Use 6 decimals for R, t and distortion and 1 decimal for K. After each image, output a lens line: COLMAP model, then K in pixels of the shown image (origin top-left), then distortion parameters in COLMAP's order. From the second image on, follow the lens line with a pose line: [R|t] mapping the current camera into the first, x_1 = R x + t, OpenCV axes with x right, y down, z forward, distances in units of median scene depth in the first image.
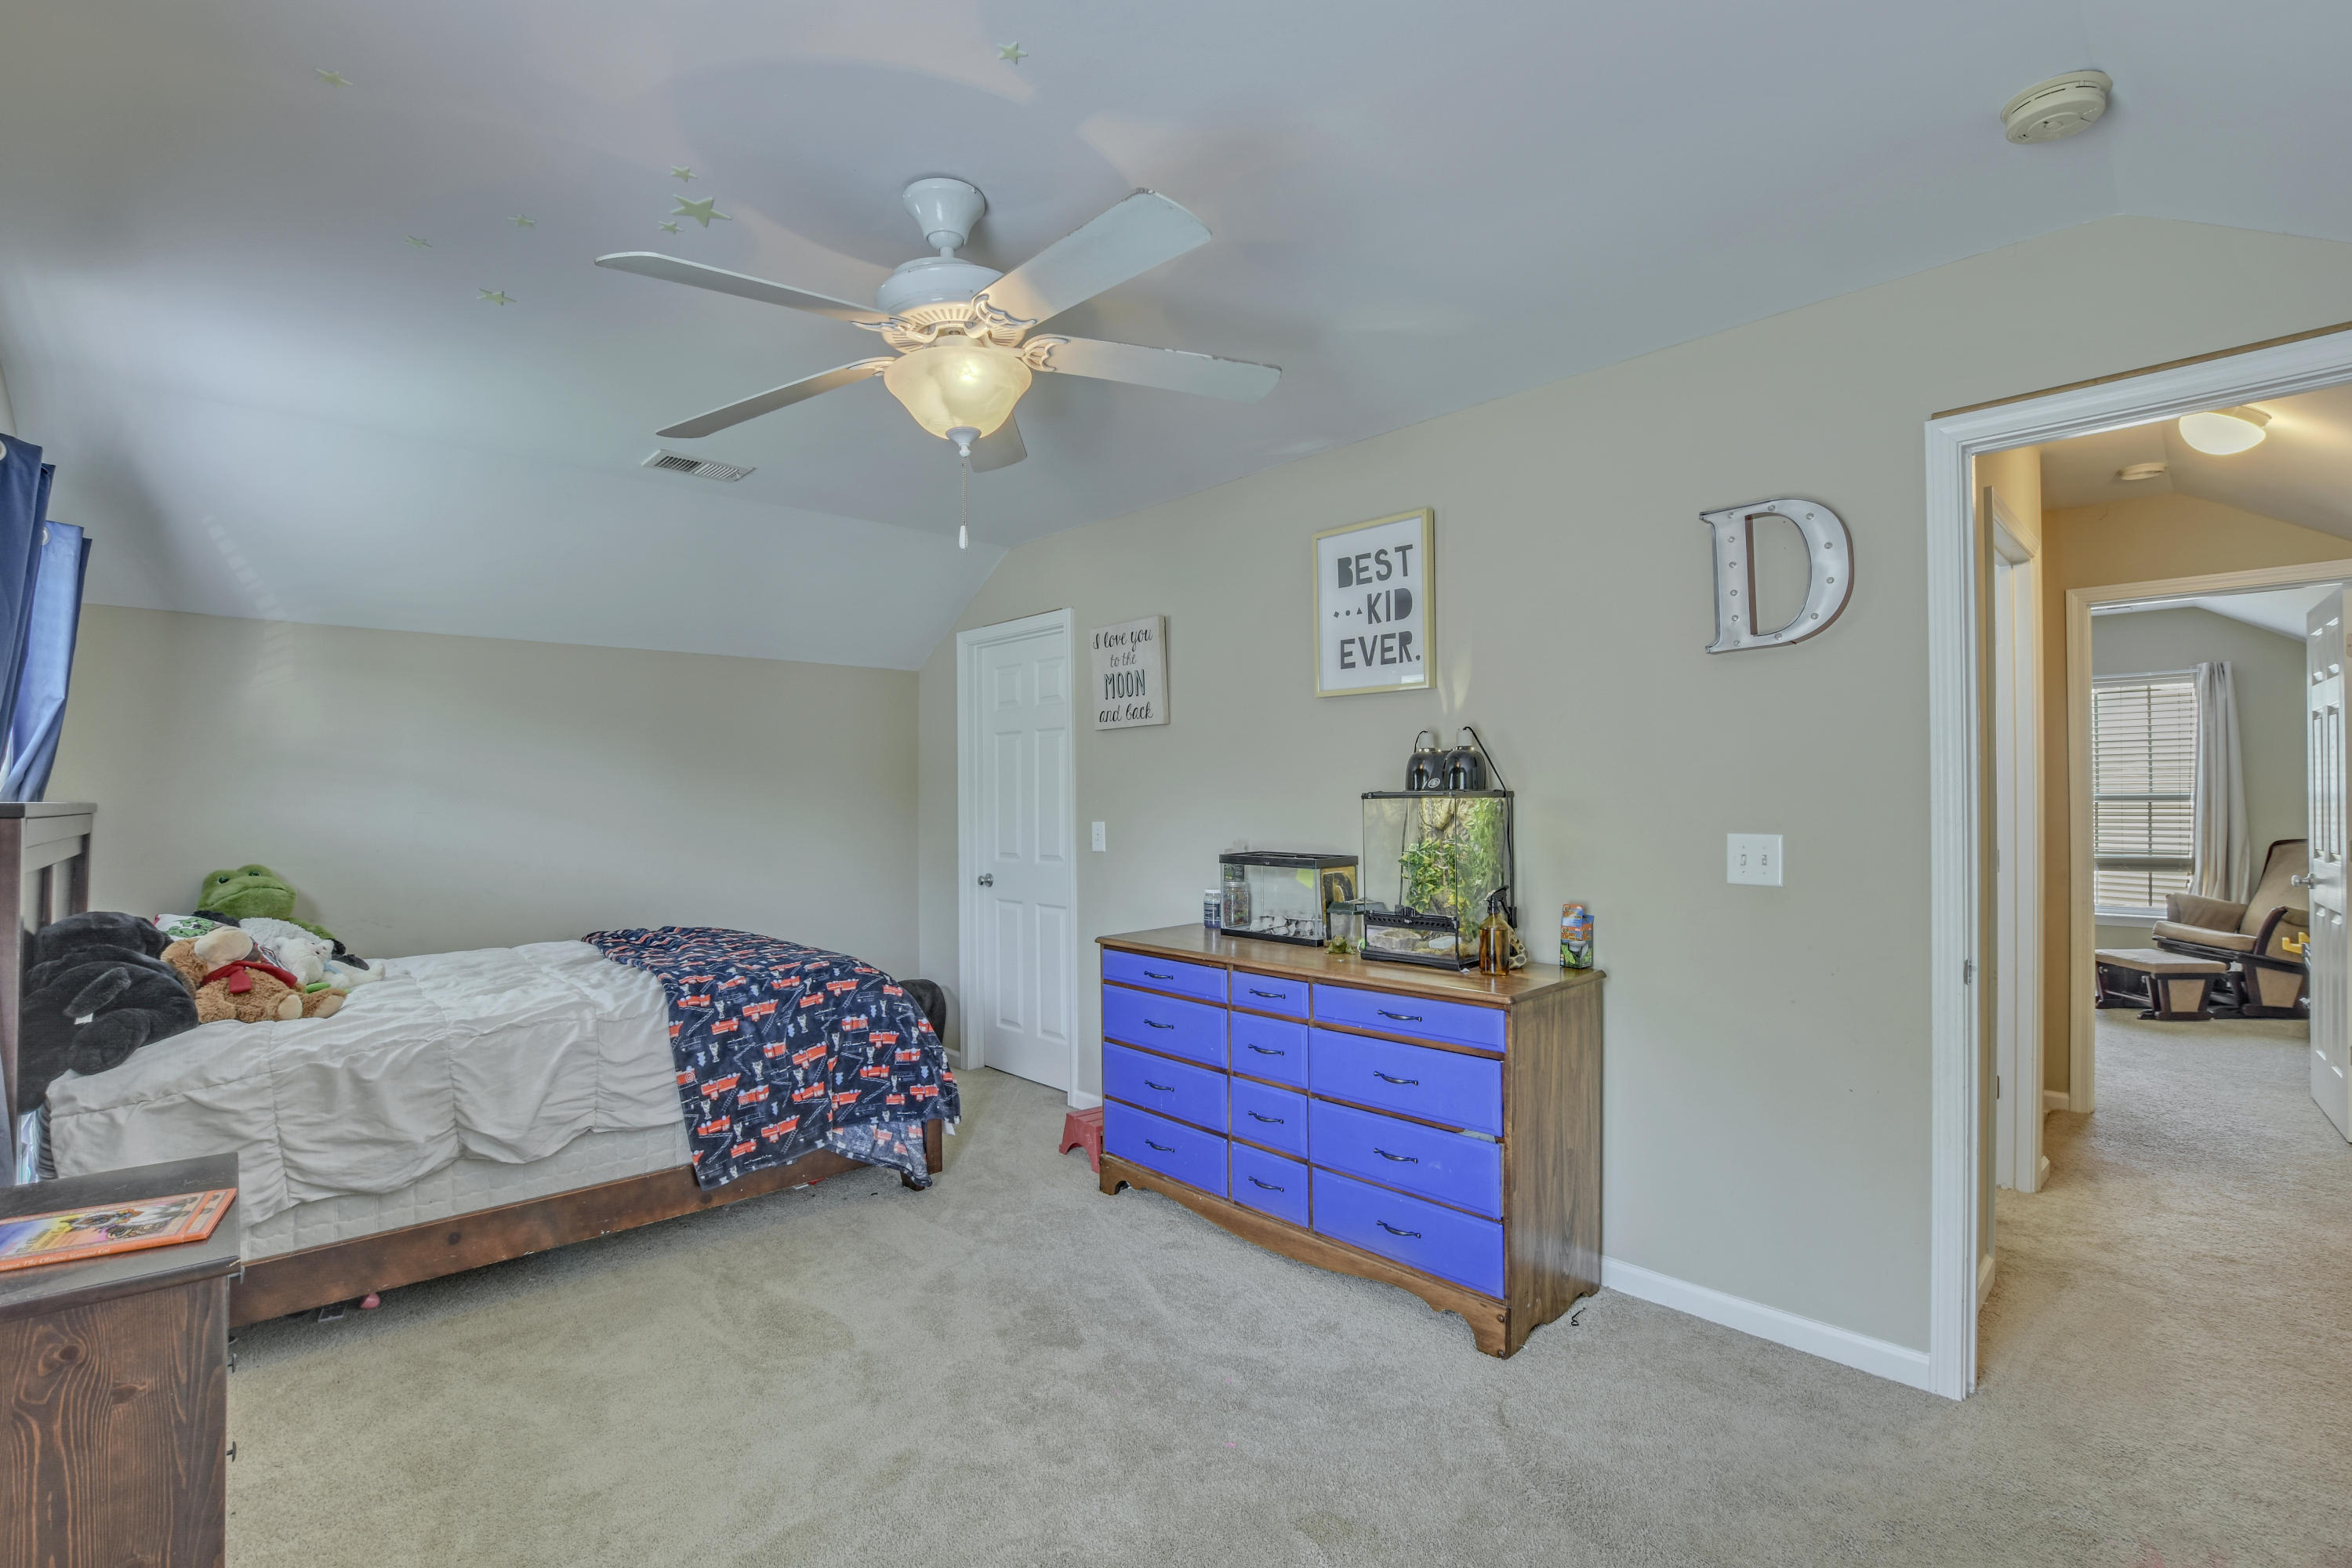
lens RADIAL K [[1041.0, 0, 1180.8], [0, 1041.0, 791.6], [0, 0, 1]] dist [-0.019450, 0.000531]
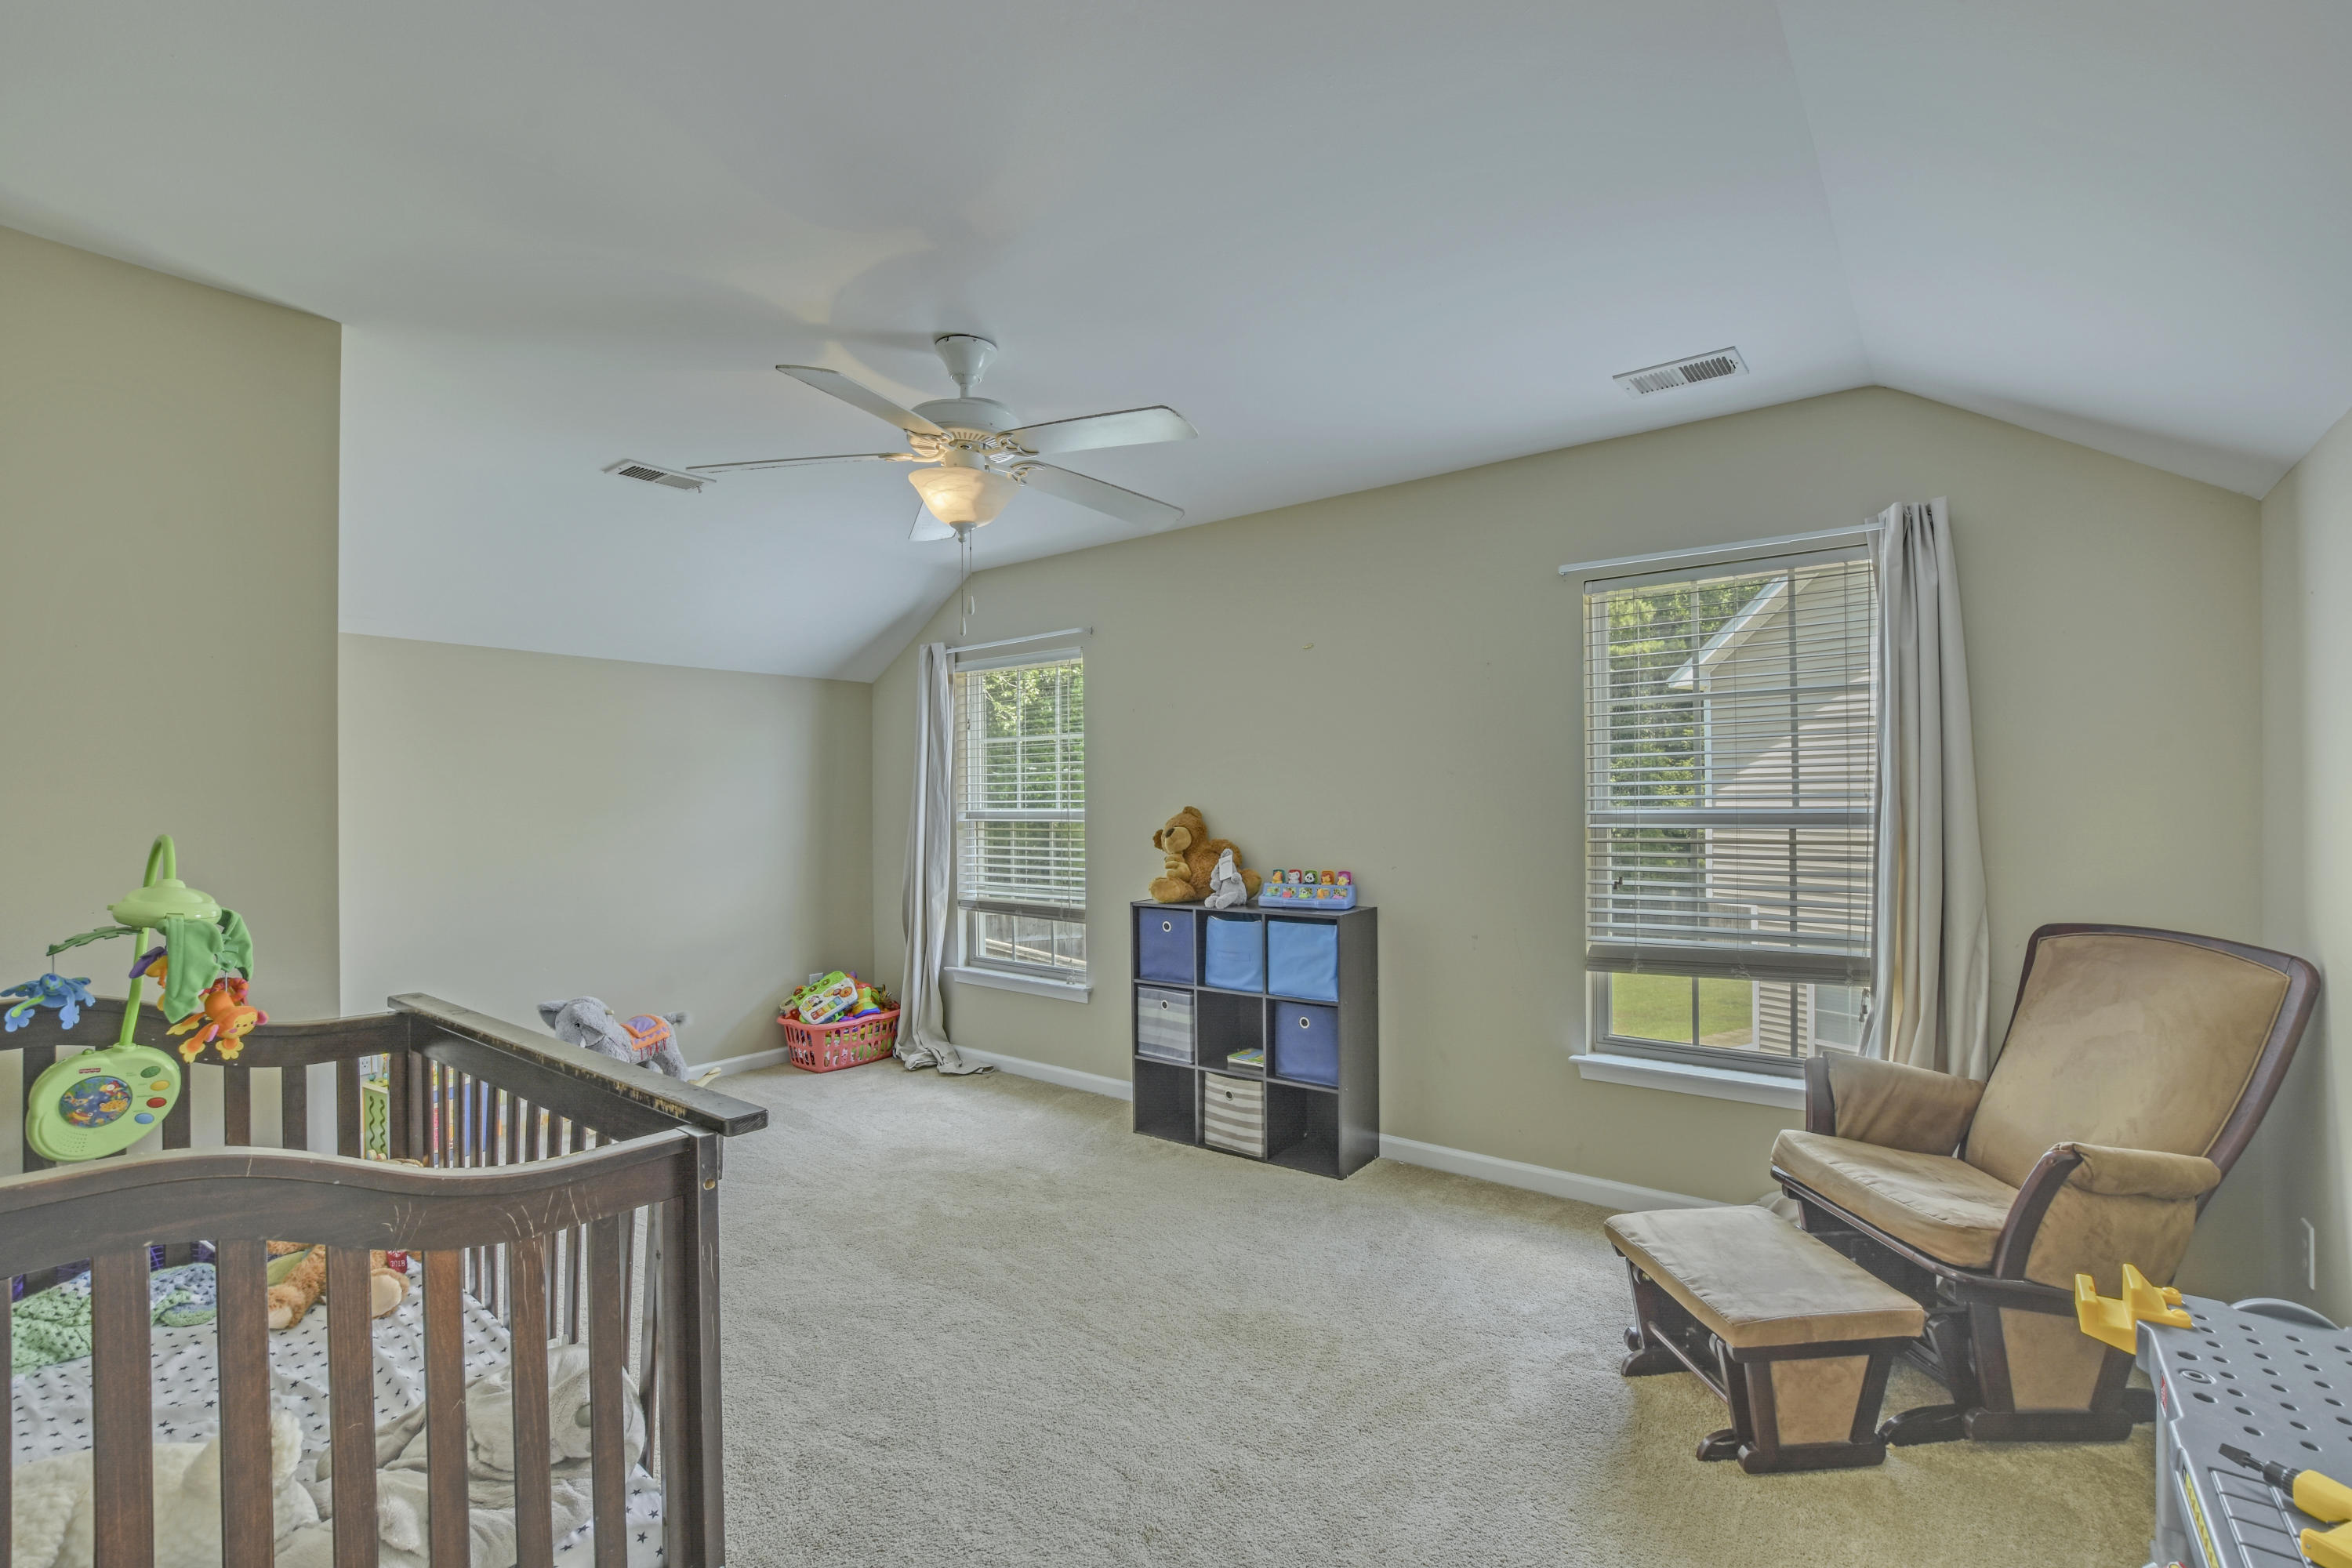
lens RADIAL K [[1041.0, 0, 1180.8], [0, 1041.0, 791.6], [0, 0, 1]] dist [-0.019450, 0.000531]
pose [[0.990600, 0.002253, 0.136775, 0.667078], [-0.001620, 0.999987, -0.004736, -0.004301], [-0.136784, 0.004470, 0.990591, 0.631603]]
